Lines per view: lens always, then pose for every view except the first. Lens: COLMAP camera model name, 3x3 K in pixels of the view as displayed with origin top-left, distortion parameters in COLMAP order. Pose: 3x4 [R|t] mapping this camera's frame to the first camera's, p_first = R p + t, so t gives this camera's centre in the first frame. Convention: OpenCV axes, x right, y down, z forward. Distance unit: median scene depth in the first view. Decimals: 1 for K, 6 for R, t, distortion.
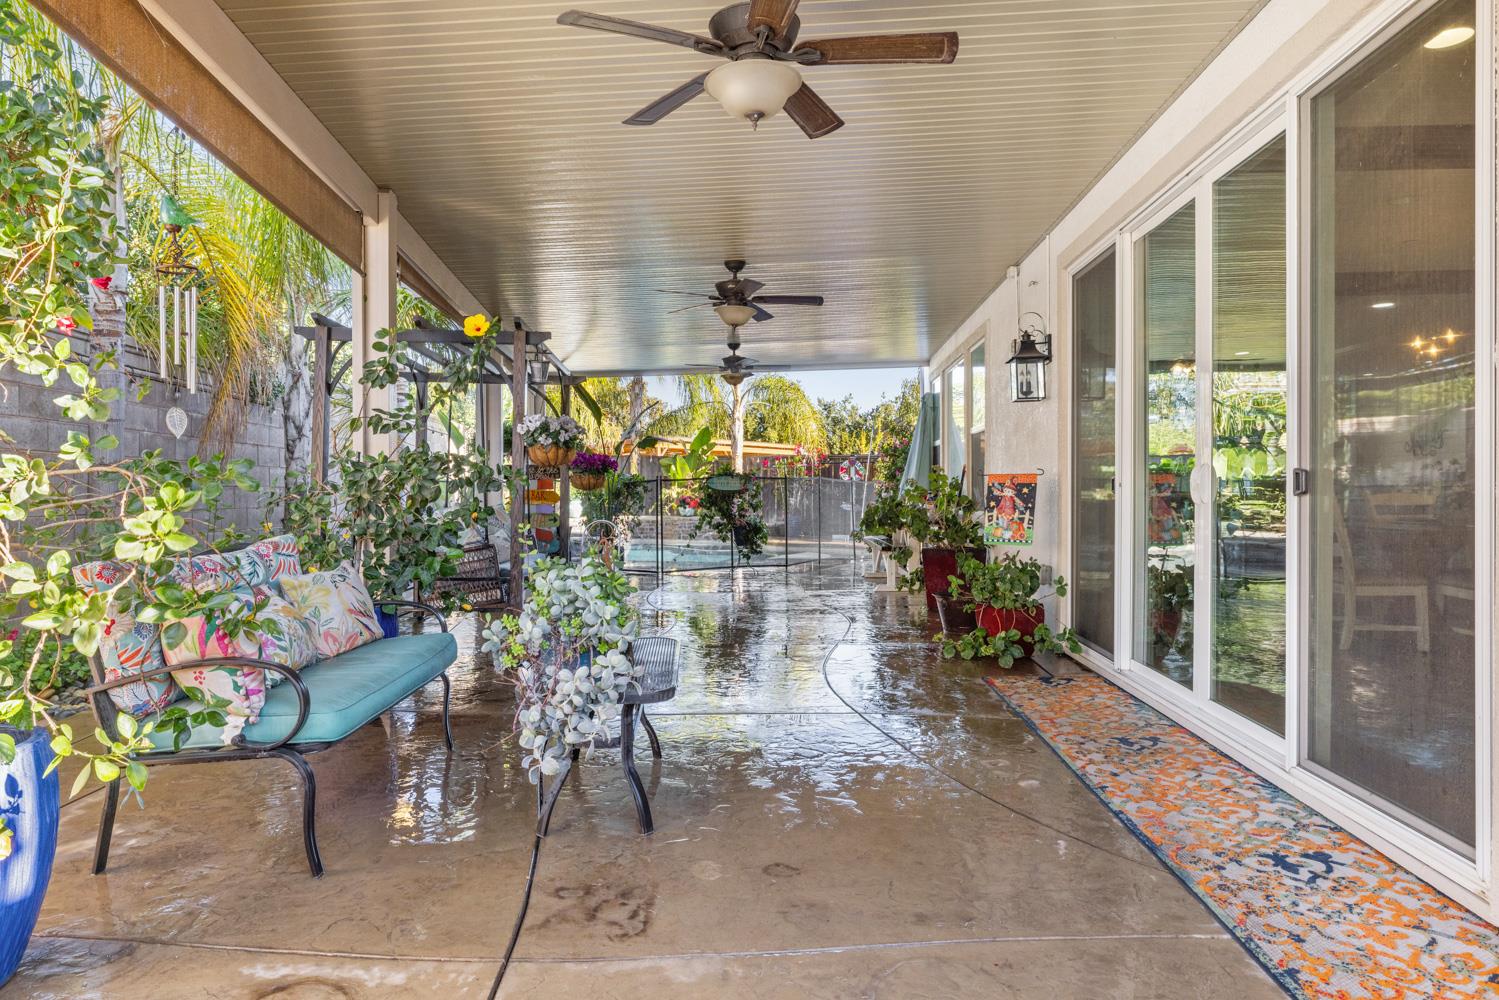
lens RADIAL K [[904.9, 0, 749.1], [0, 904.9, 482.5], [0, 0, 1]] dist [0.002341, 0.000838]
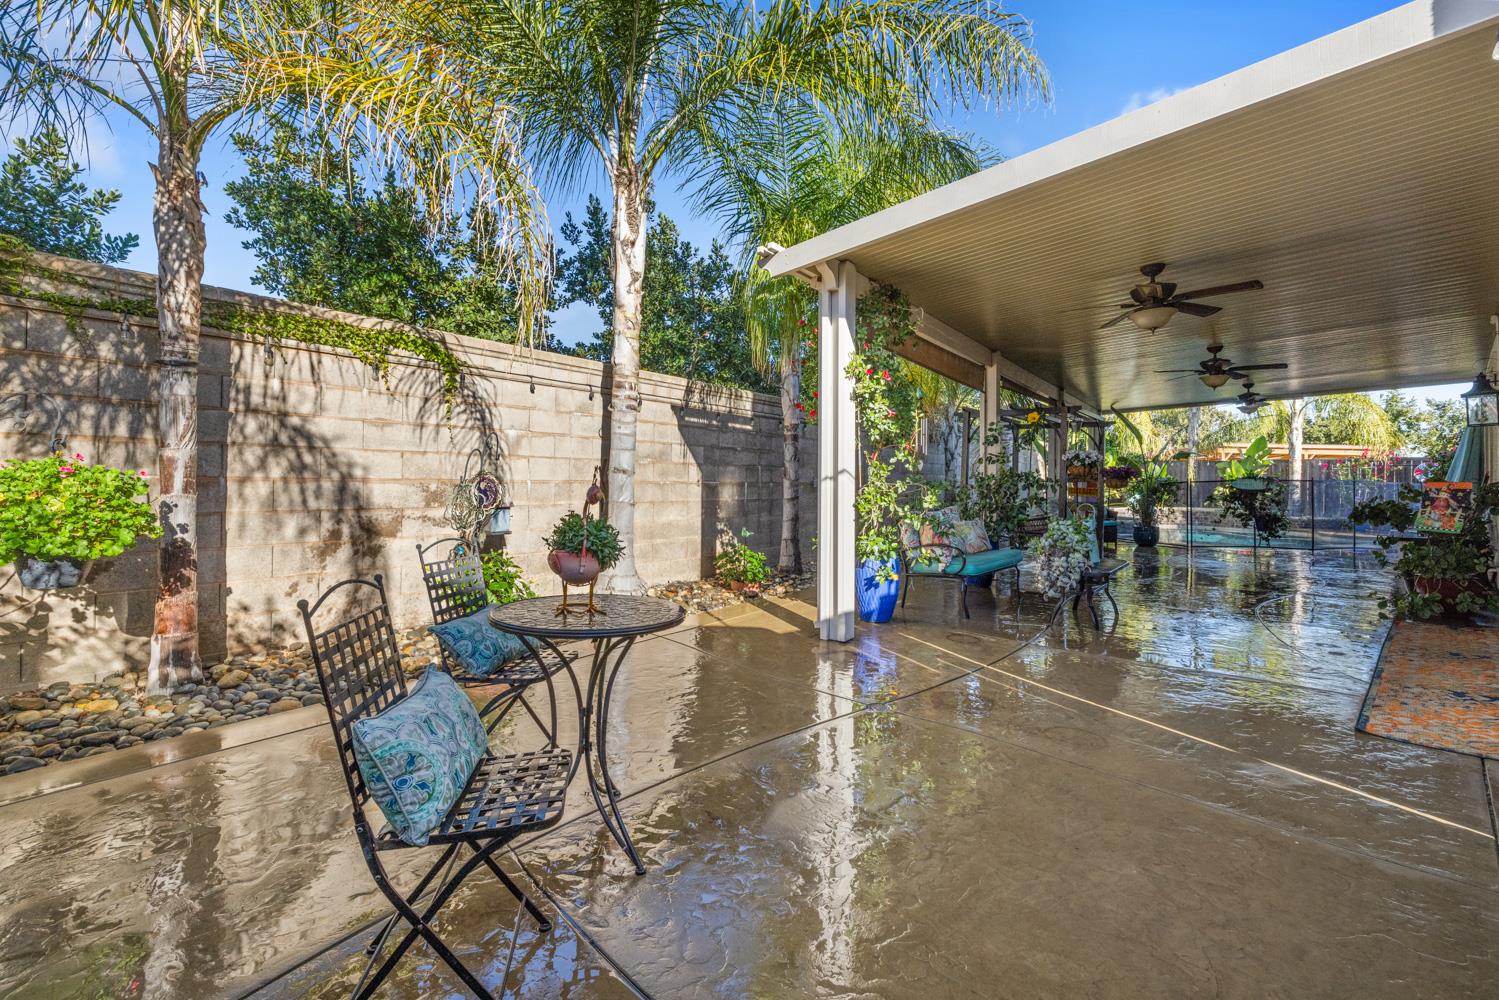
lens RADIAL K [[646.8, 0, 741.7], [0, 646.8, 484.8], [0, 0, 1]] dist [0.002343, 0.000222]
pose [[0.722684, 0.009139, -0.691118, 0.208255], [-0.003104, 0.999945, 0.009978, -0.012098], [0.691172, -0.005066, 0.722673, -0.483392]]
